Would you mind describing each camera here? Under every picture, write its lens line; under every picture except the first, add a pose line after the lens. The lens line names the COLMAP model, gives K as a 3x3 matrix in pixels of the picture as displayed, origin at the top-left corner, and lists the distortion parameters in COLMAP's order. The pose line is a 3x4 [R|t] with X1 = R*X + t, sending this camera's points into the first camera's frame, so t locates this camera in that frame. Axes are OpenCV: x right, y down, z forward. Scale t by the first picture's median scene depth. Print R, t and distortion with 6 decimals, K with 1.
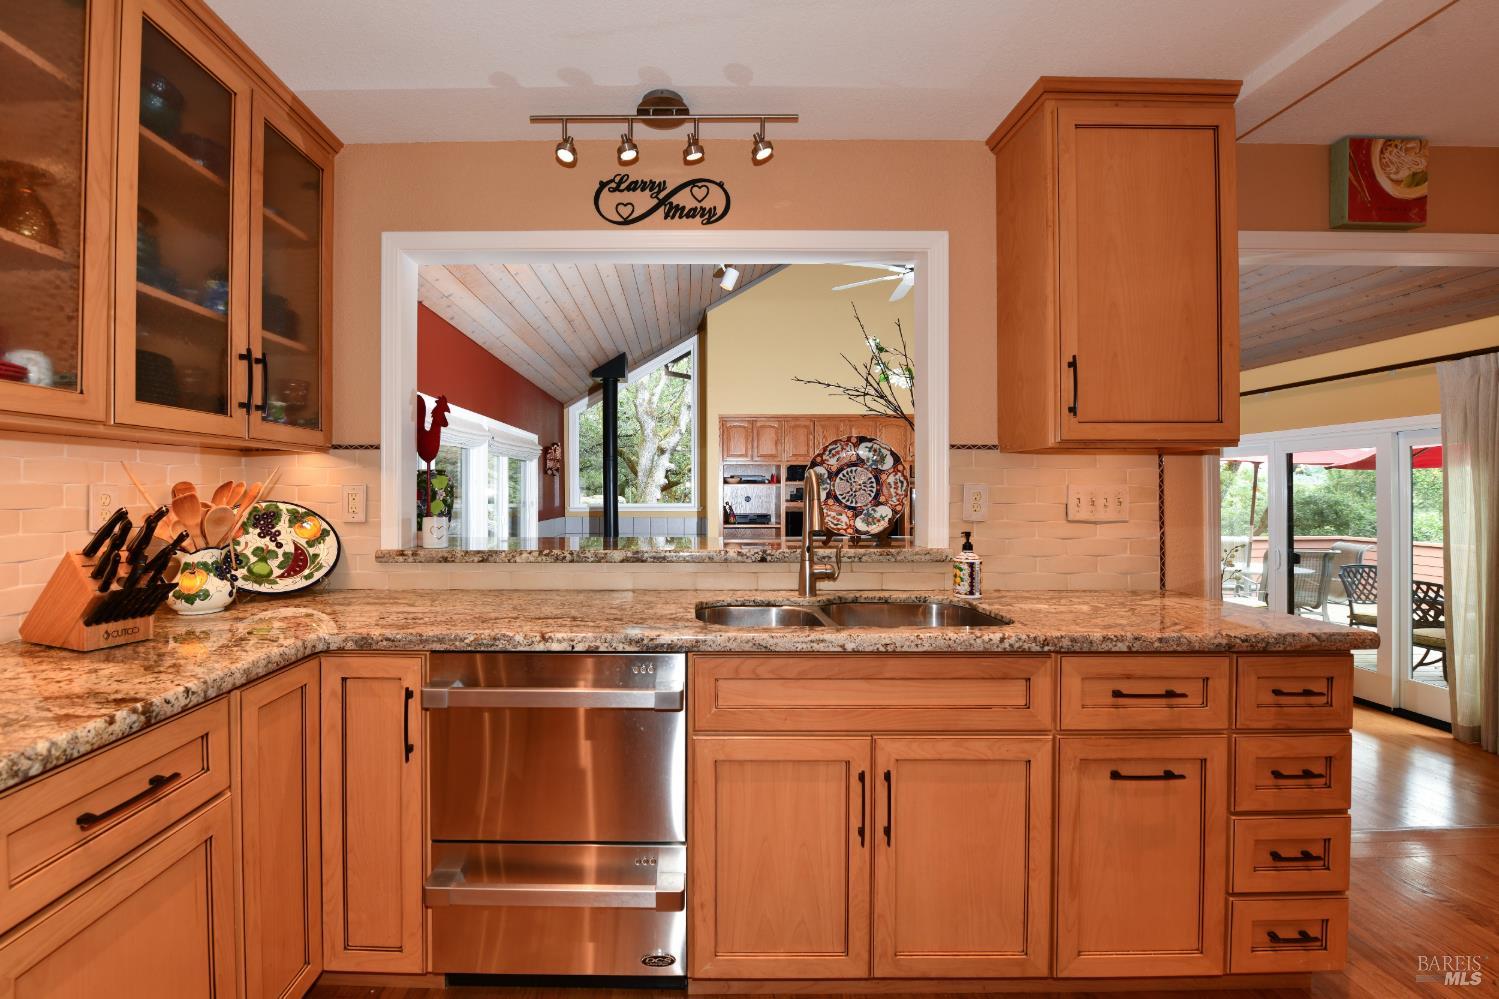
lens RADIAL K [[664.8, 0, 687.5], [0, 664.8, 486.9], [0, 0, 1]] dist [-0.000769, -0.000420]
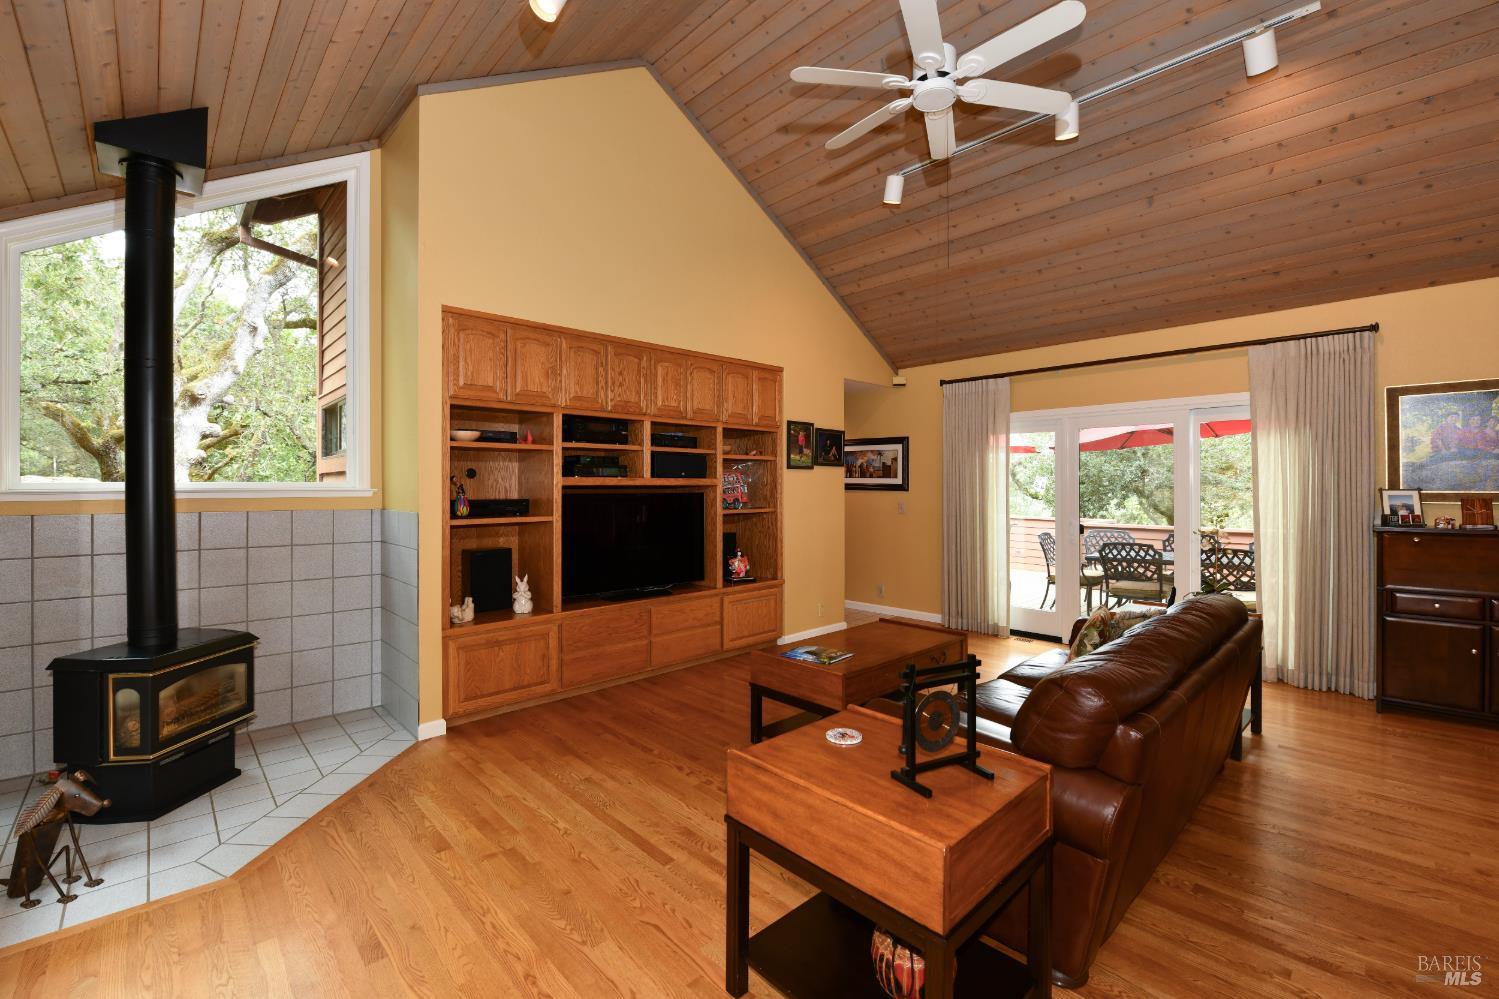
lens RADIAL K [[635.0, 0, 752.9], [0, 635.0, 488.2], [0, 0, 1]] dist [0.000414, -0.000050]
pose [[0.722146, 0.002808, 0.691735, -0.126266], [-0.007302, 0.999967, 0.003564, 0.032662], [-0.691703, -0.007625, 0.722142, 0.474906]]
